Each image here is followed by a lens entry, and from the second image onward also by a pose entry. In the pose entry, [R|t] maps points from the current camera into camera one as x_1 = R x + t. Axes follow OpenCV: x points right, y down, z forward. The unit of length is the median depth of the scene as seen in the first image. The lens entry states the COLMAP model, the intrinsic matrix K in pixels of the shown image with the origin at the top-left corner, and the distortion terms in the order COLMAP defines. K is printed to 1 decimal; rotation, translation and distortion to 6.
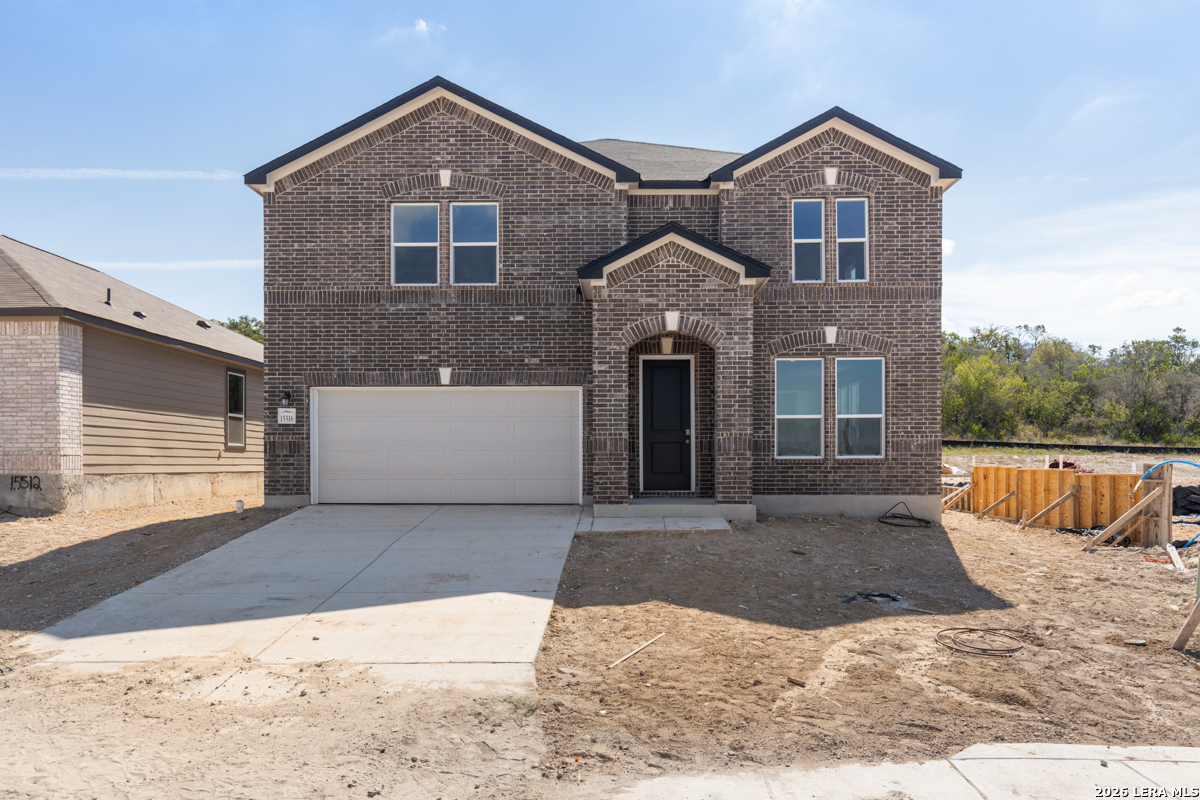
lens RADIAL K [[829.4, 0, 599.4], [0, 829.4, 401.4], [0, 0, 1]] dist [0.000847, -0.001688]
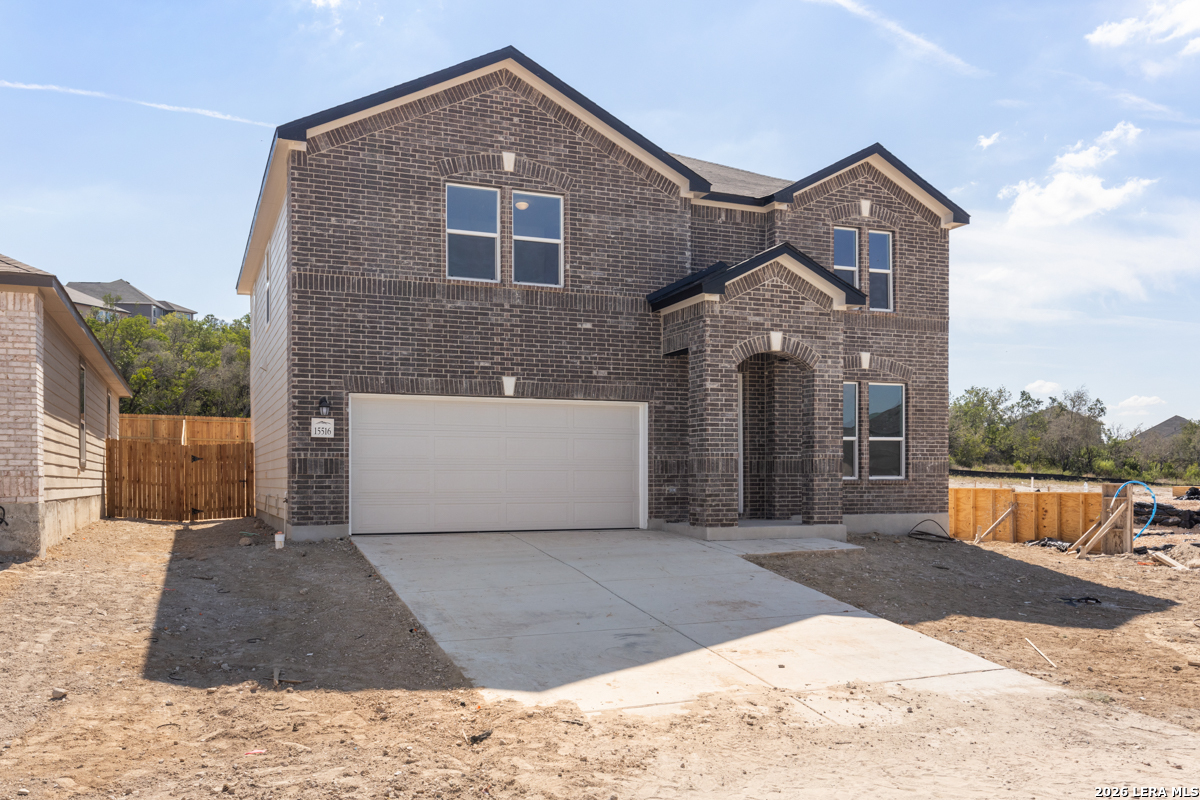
lens RADIAL K [[968.5, 0, 599.9], [0, 968.5, 401.4], [0, 0, 1]] dist [0.004750, 0.002210]
pose [[0.916639, 0.030454, 0.398555, -0.506802], [-0.027137, 0.999534, -0.013962, -0.002696], [-0.398794, 0.001983, 0.917038, 0.017029]]
